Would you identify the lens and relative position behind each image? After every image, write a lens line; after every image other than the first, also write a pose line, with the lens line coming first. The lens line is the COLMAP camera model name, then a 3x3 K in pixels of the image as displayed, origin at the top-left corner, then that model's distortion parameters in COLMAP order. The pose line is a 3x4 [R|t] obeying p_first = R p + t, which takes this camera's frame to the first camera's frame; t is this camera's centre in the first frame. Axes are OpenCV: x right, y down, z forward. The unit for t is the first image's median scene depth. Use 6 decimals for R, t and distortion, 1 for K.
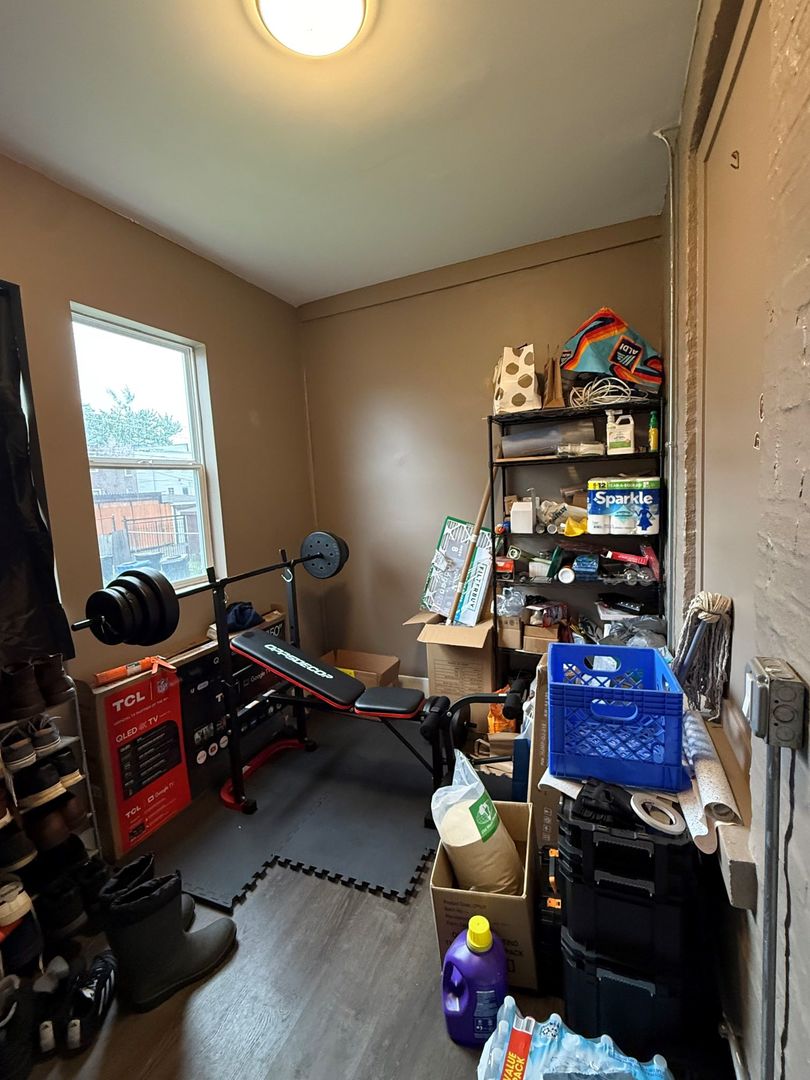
lens RADIAL K [[483.4, 0, 404.4], [0, 483.4, 539.1], [0, 0, 1]] dist [-0.000626, 0.000570]
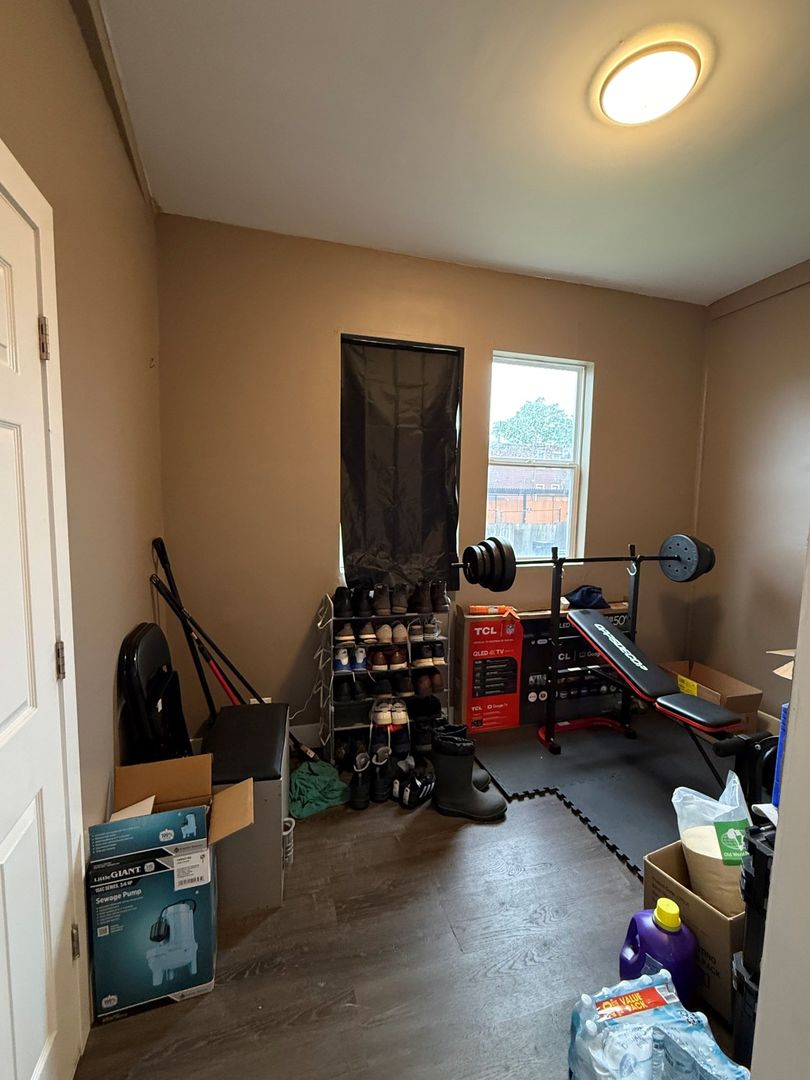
lens RADIAL K [[483.4, 0, 407.8], [0, 483.4, 540.3], [0, 0, 1]] dist [-0.000626, 0.000570]
pose [[0.643641, 0.140981, -0.752230, 0.290908], [-0.139118, 0.988064, 0.066145, 0.012370], [0.752577, 0.062075, 0.655572, -0.103273]]
